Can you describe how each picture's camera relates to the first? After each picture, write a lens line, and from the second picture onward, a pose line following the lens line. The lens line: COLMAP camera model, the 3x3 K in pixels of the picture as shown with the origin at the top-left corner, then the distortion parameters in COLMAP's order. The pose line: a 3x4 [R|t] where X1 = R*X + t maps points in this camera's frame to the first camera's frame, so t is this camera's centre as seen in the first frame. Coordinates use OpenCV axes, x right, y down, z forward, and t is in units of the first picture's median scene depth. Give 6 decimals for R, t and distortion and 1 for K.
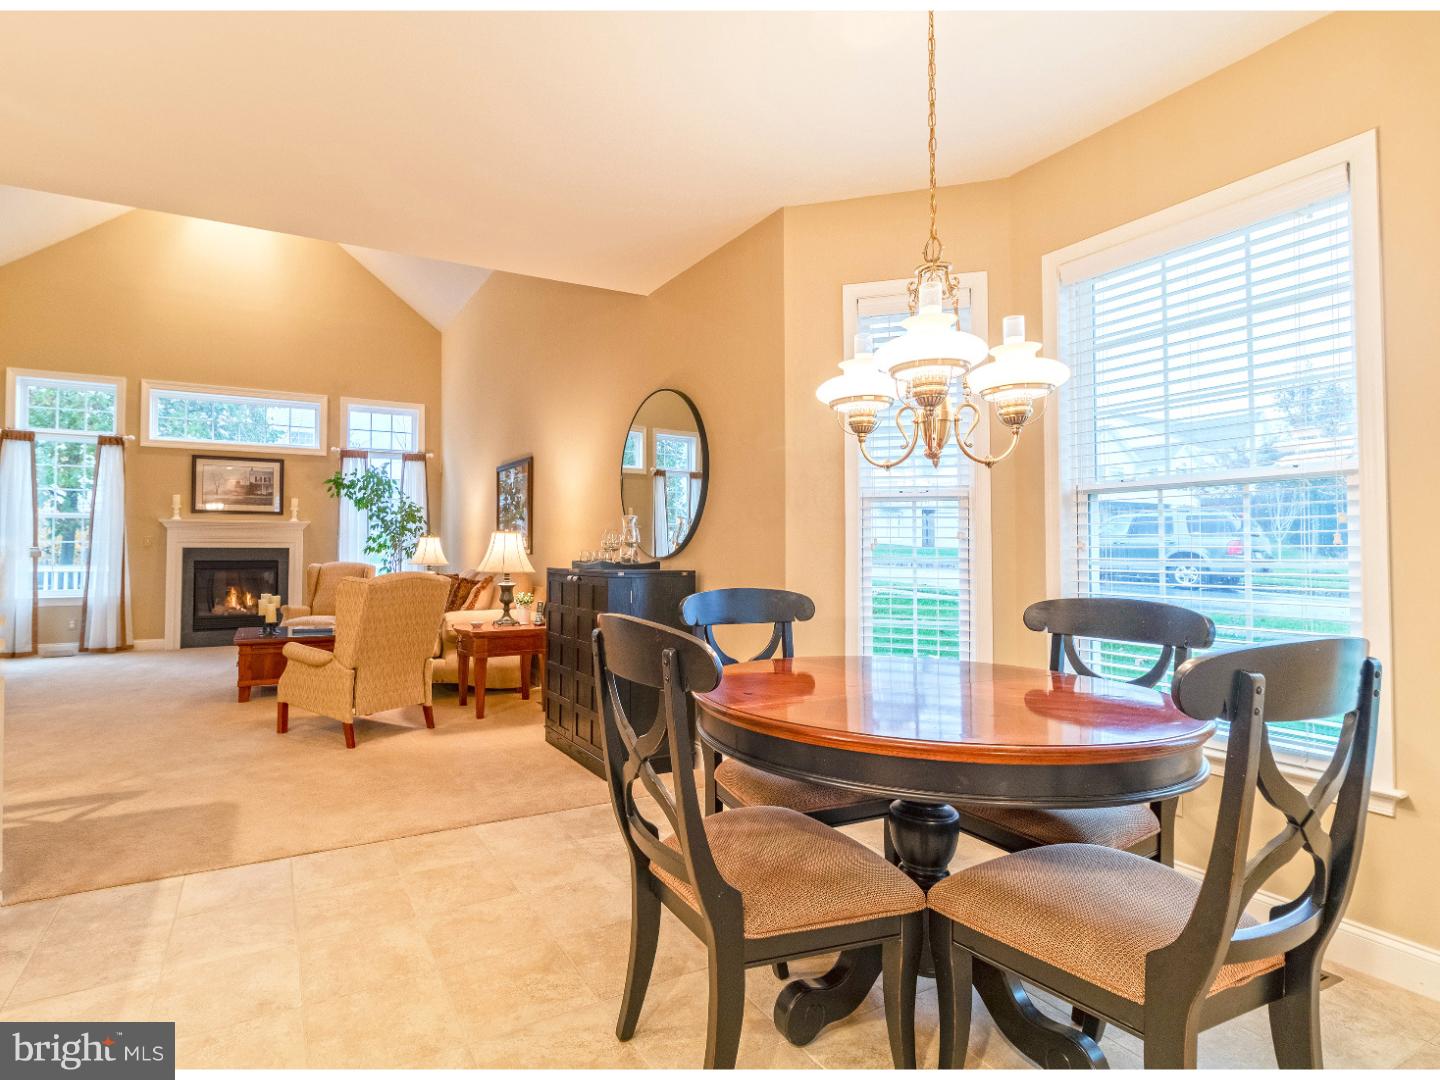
lens RADIAL K [[724.9, 0, 636.0], [0, 724.9, 529.9], [0, 0, 1]] dist [0.003318, 0.000771]
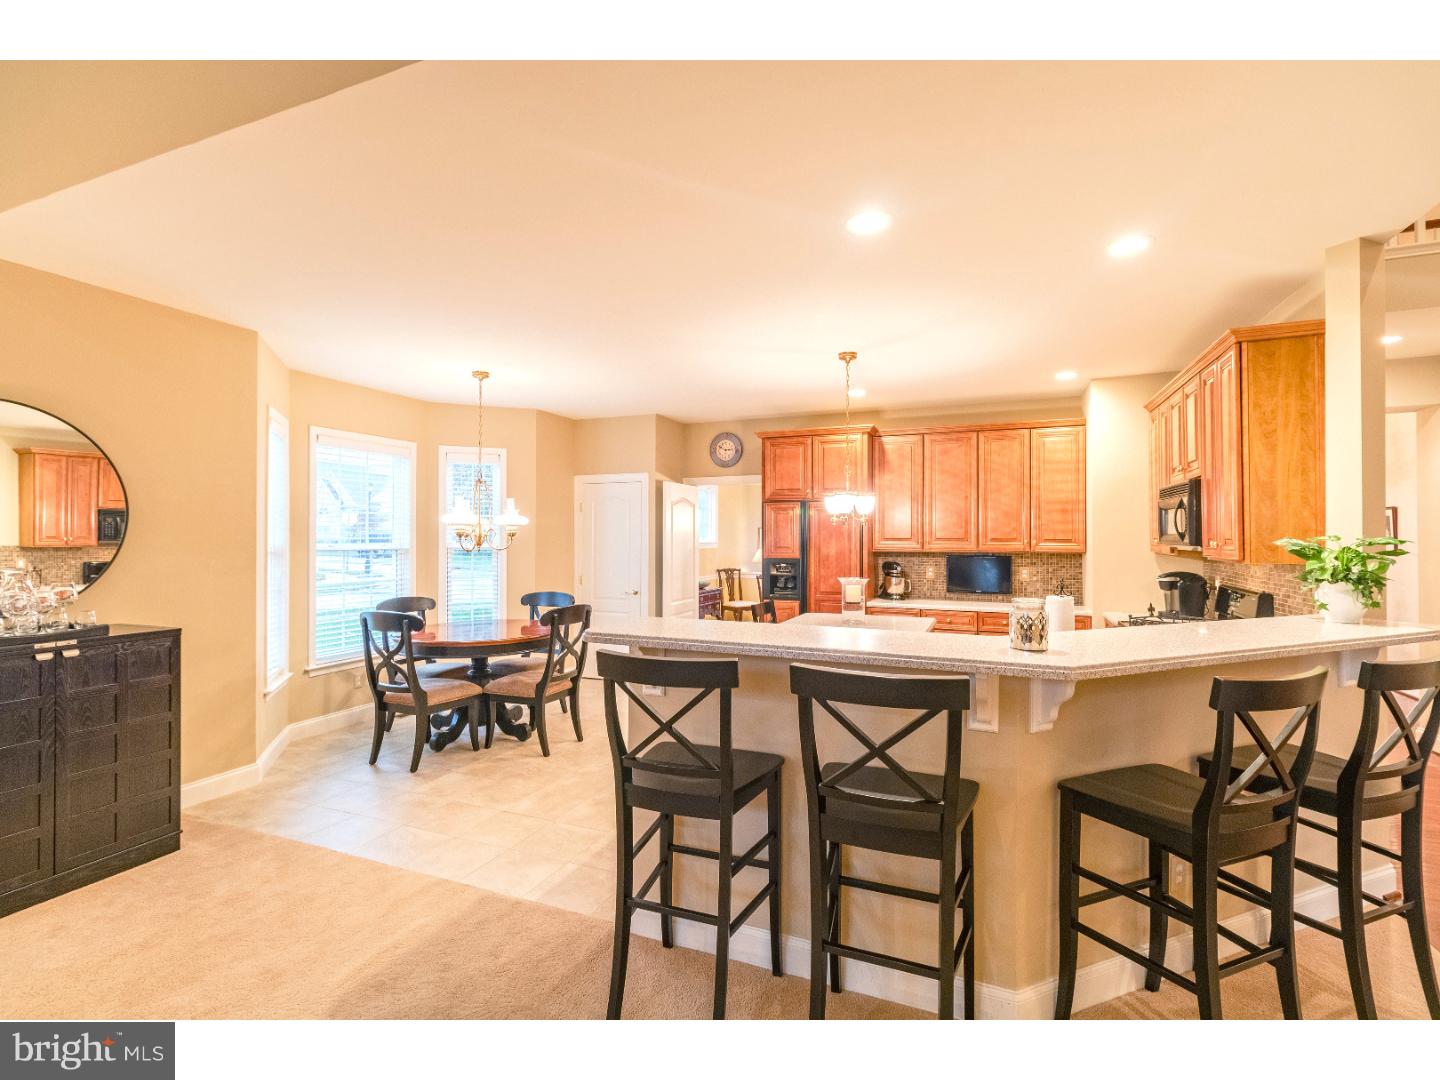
lens RADIAL K [[666.3, 0, 725.7], [0, 666.3, 530.6], [0, 0, 1]] dist [-0.000157, -0.000182]
pose [[-0.653654, 0.005104, 0.756776, -2.064881], [-0.025818, 0.999245, -0.029039, -0.111902], [-0.756353, -0.038520, -0.653029, 1.847142]]
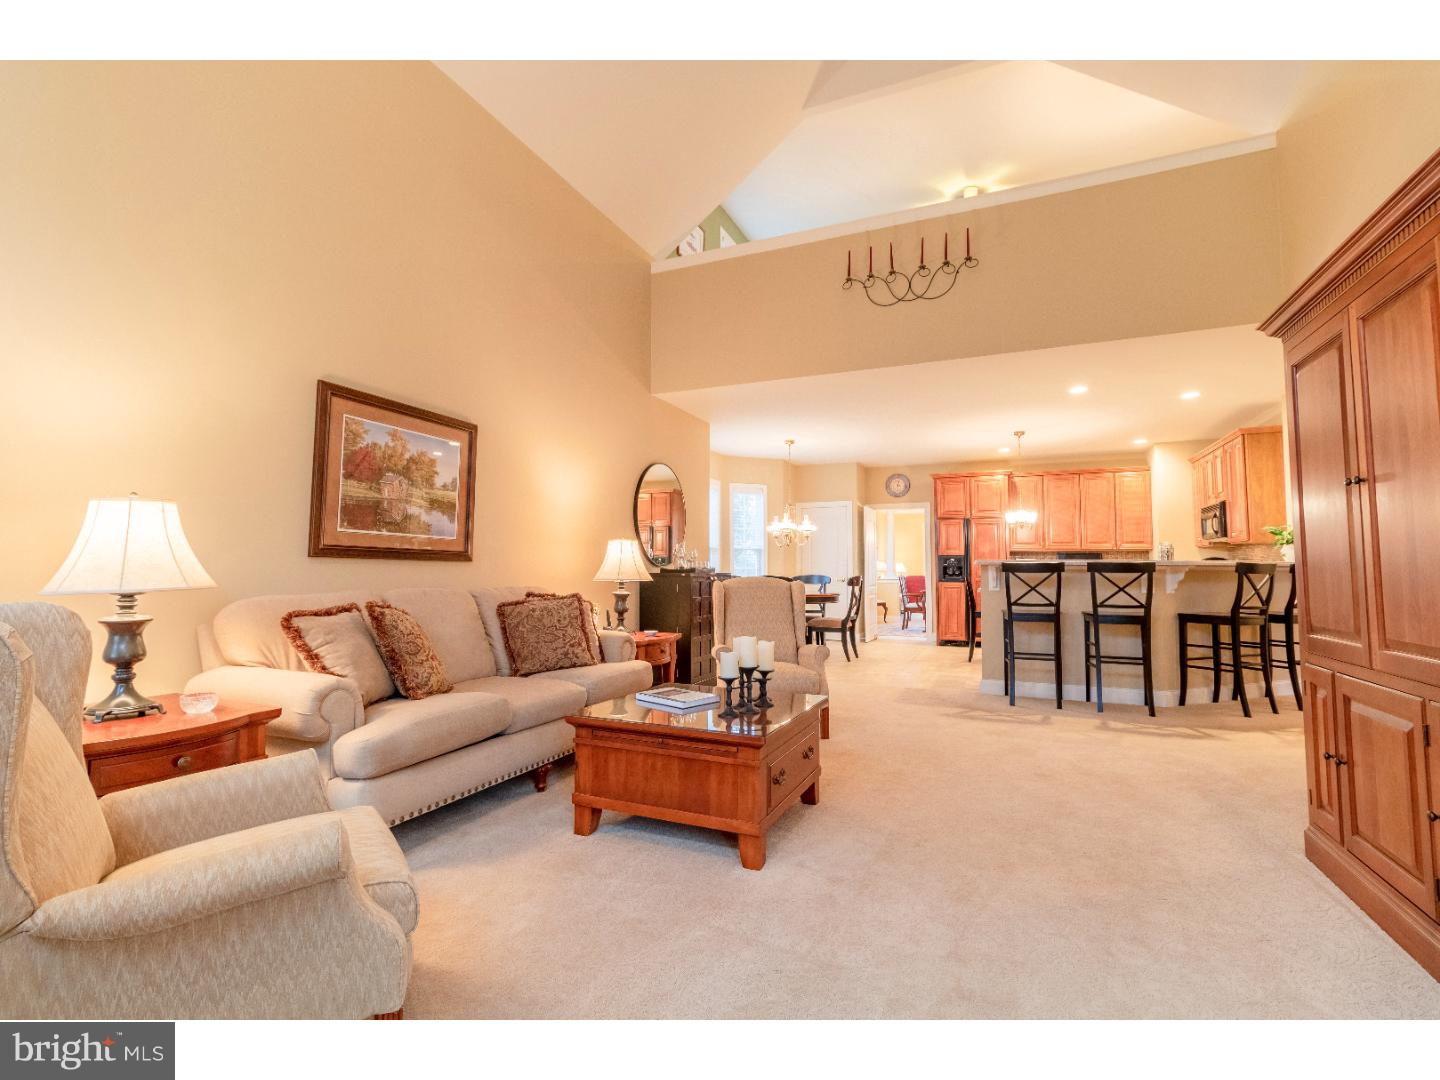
lens RADIAL K [[664.9, 0, 722.0], [0, 664.9, 529.6], [0, 0, 1]] dist [-0.000380, -0.000030]
pose [[-0.635973, 0.043245, 0.770498, -2.517962], [-0.027772, 0.996499, -0.078852, 0.145535], [-0.771211, -0.071546, -0.632546, 3.836294]]
